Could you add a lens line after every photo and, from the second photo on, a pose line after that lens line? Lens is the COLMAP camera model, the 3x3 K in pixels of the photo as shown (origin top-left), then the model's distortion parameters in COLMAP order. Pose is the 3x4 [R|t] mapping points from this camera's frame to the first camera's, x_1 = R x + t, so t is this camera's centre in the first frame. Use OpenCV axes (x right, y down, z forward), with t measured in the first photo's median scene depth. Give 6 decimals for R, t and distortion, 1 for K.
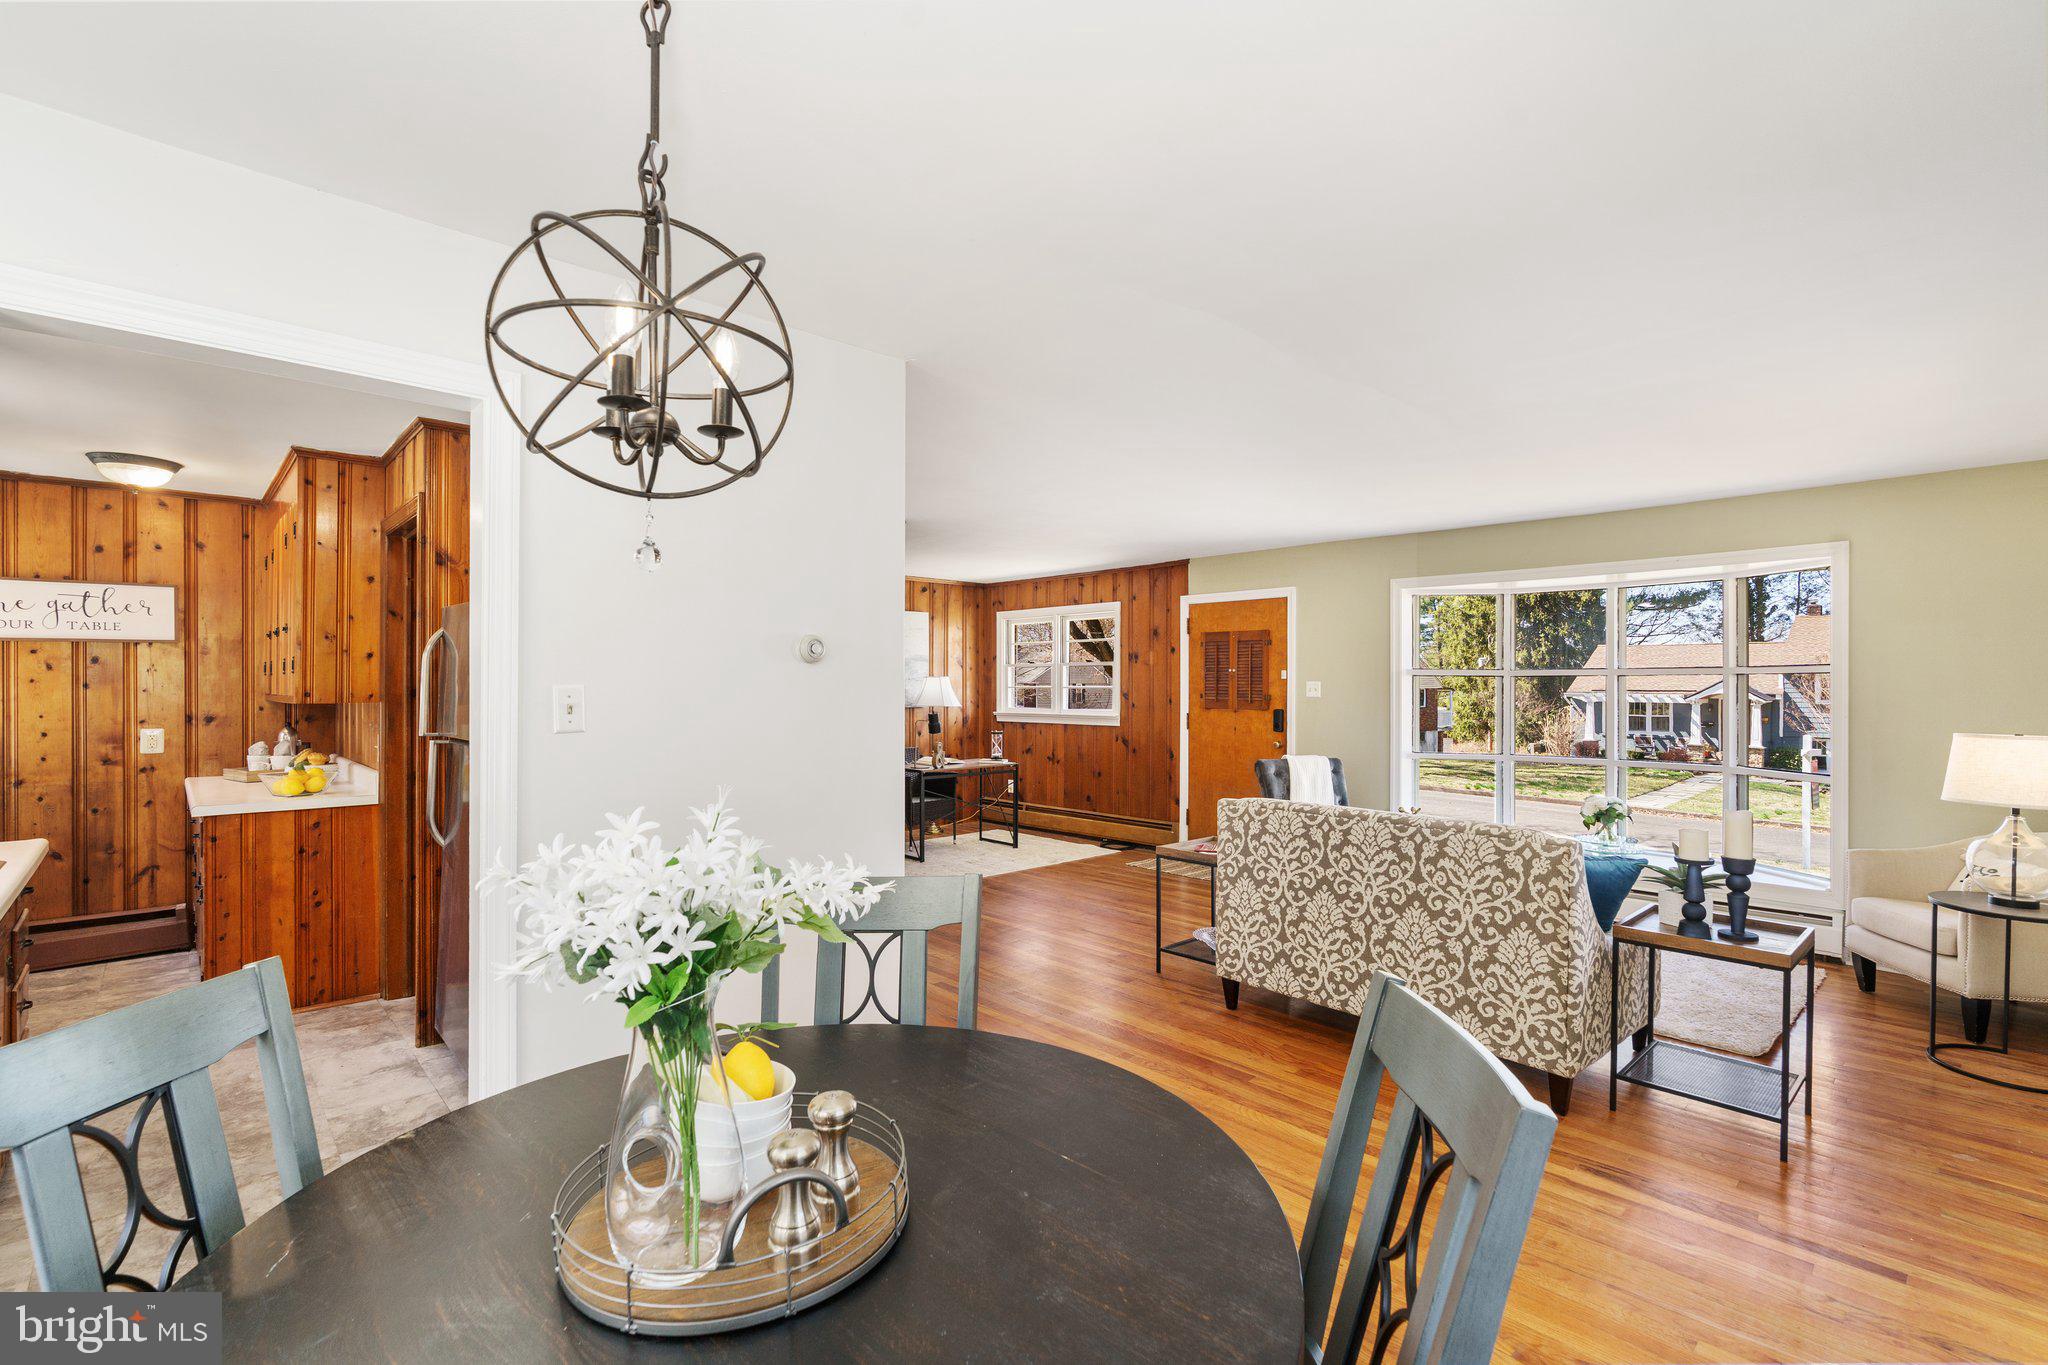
lens RADIAL K [[936.6, 0, 1031.7], [0, 936.6, 685.4], [0, 0, 1]] dist [-0.003972, -0.000424]
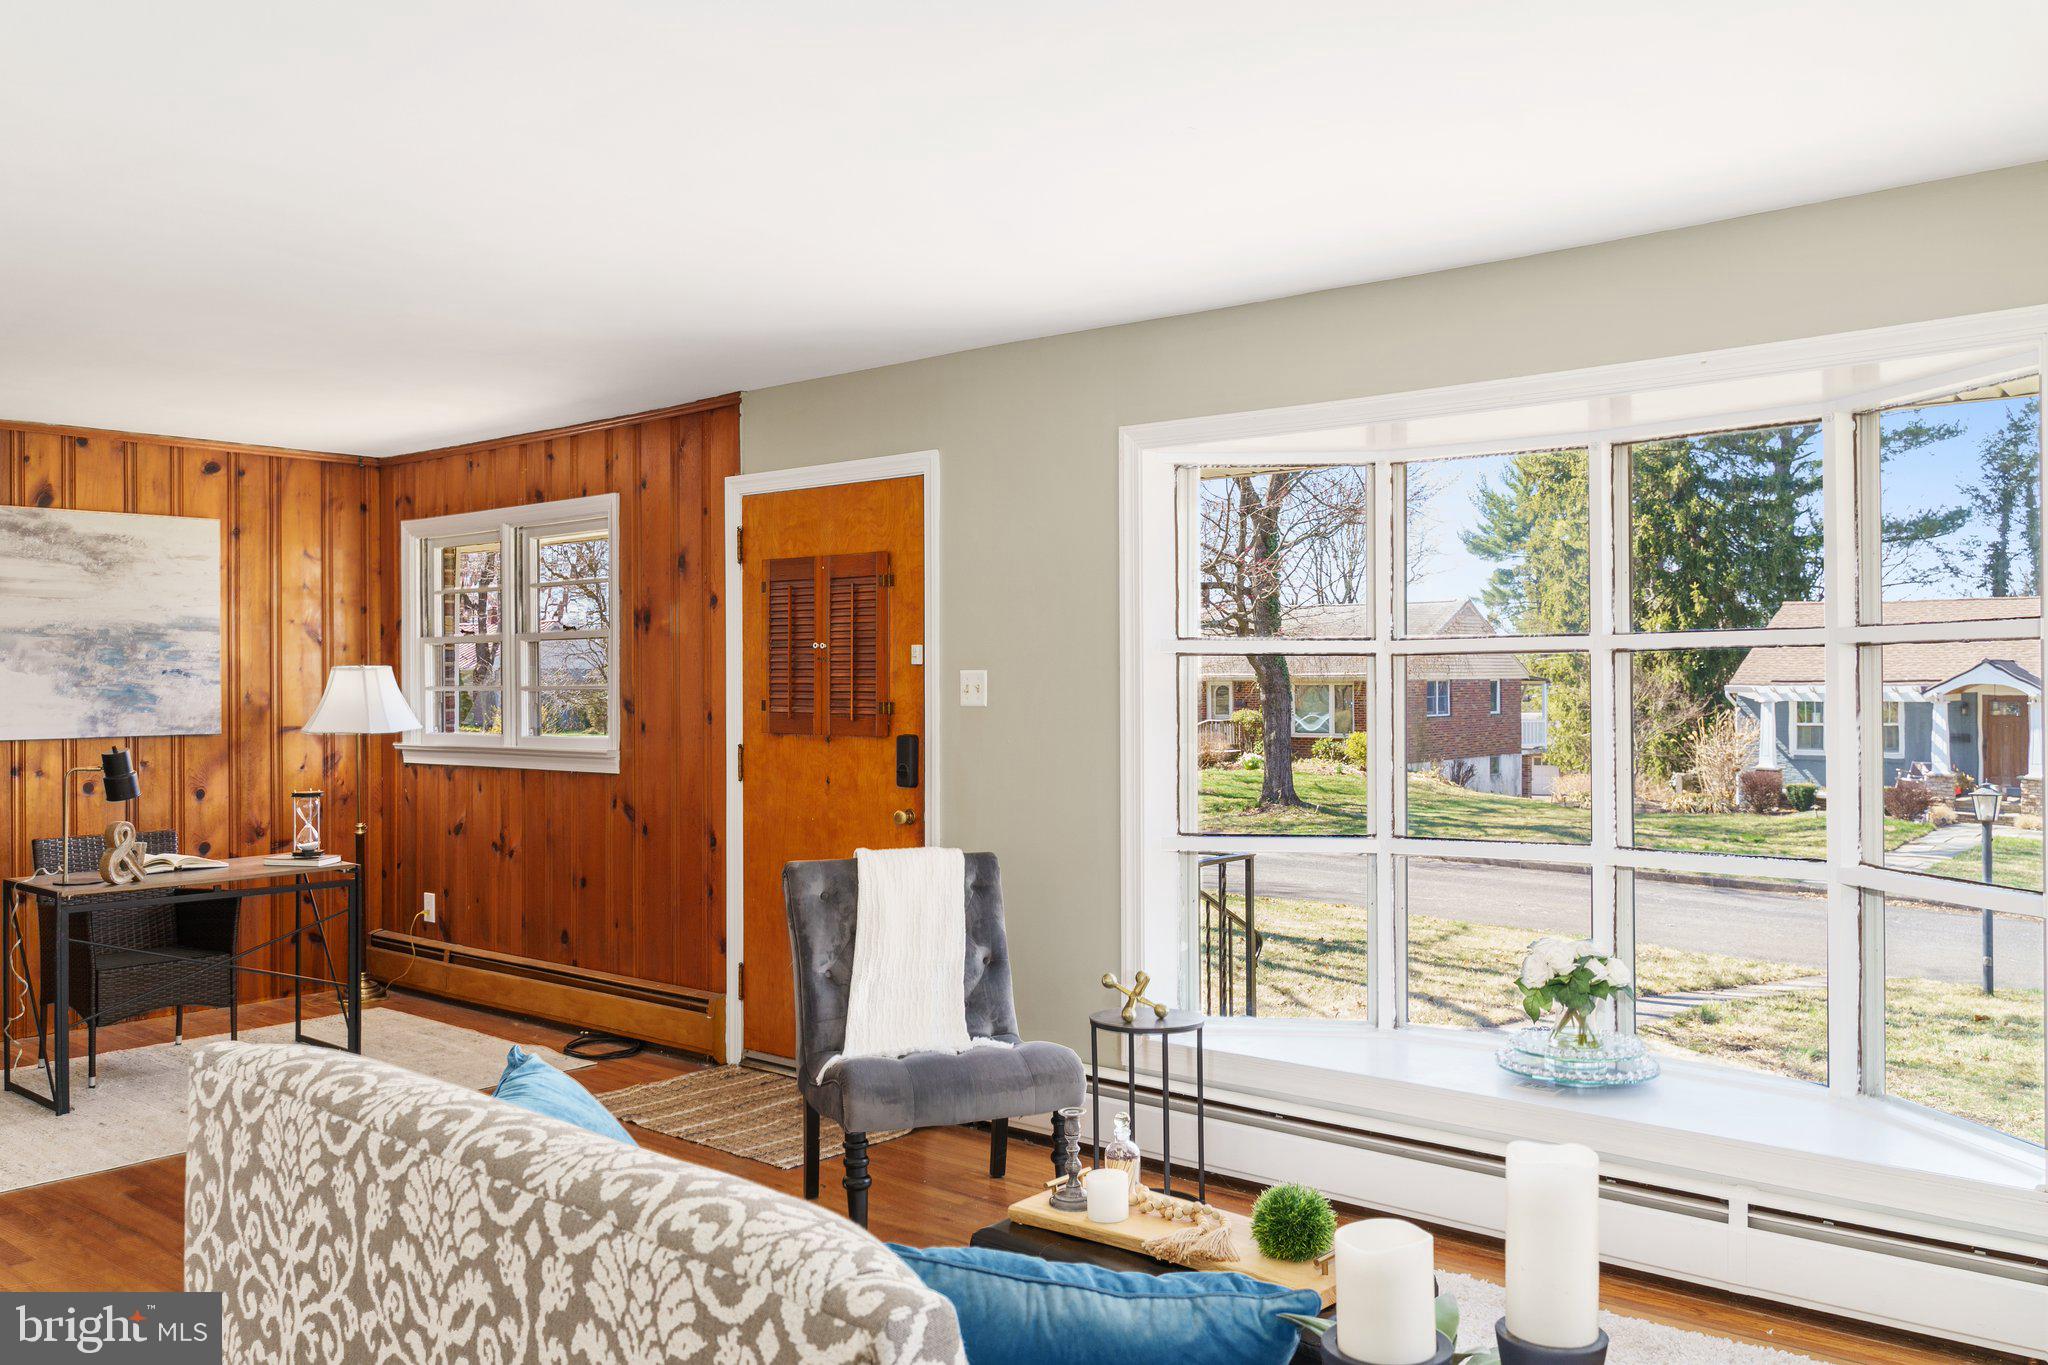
lens RADIAL K [[1650.6, 0, 1034.2], [0, 1650.6, 677.4], [0, 0, 1]] dist [-0.000038, 0.004609]
pose [[0.994476, -0.008027, 0.104654, 0.212563], [0.008096, 0.999967, -0.000237, -0.000343], [-0.104648, 0.001083, 0.994509, 0.208060]]
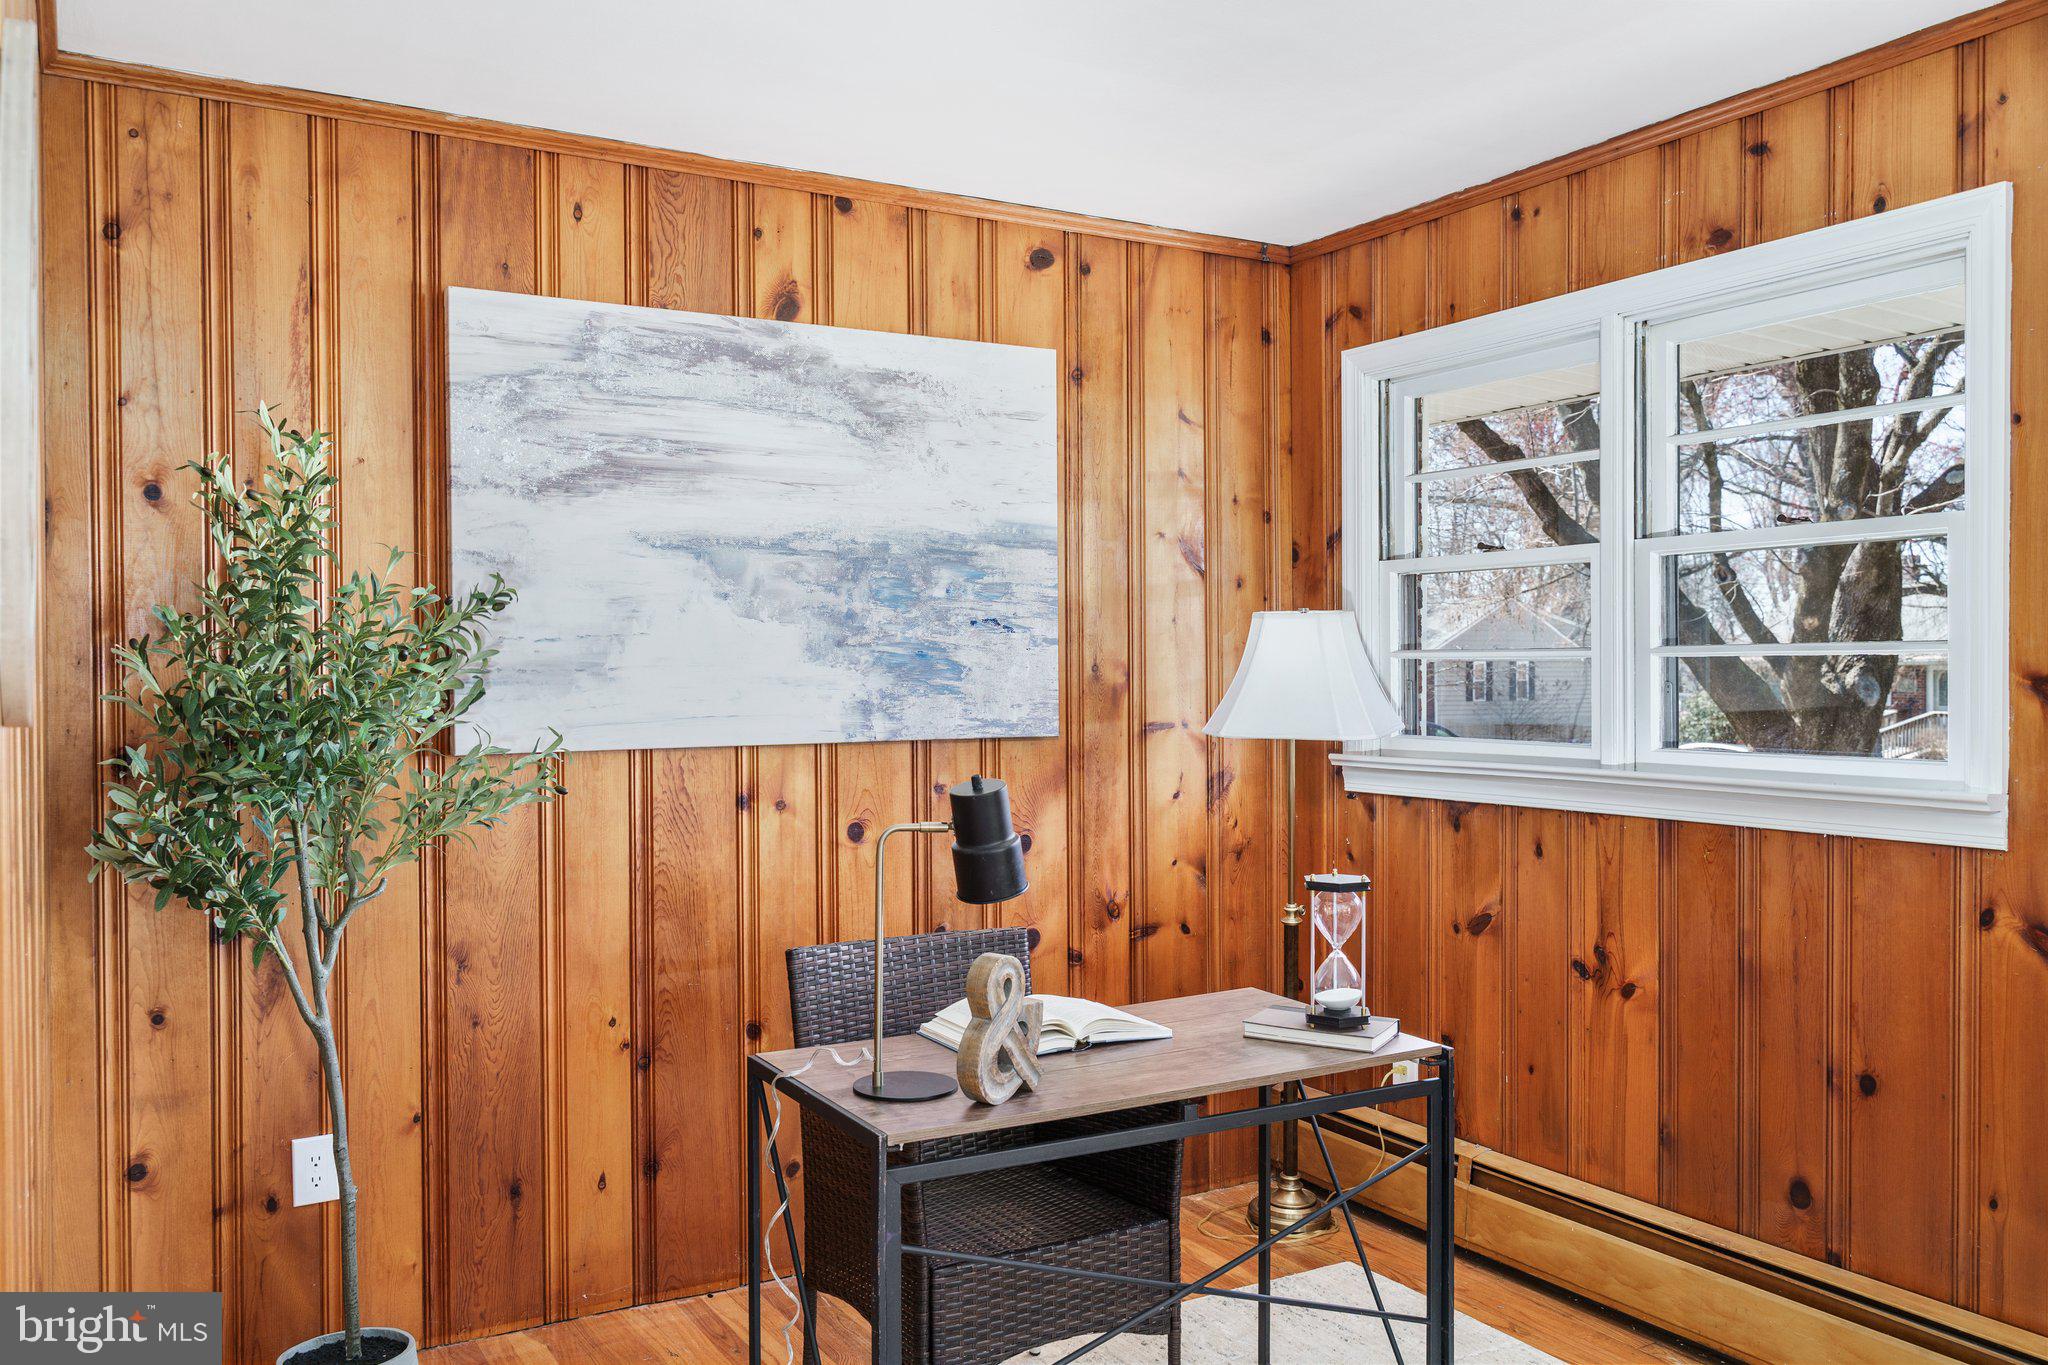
lens RADIAL K [[1650.6, 0, 1025.7], [0, 1650.6, 685.9], [0, 0, 1]] dist [-0.000038, 0.004609]
pose [[0.972107, -0.003322, -0.234513, -0.019408], [0.006123, 0.999918, 0.011217, 0.005888], [0.234456, -0.012340, 0.972048, 0.648226]]
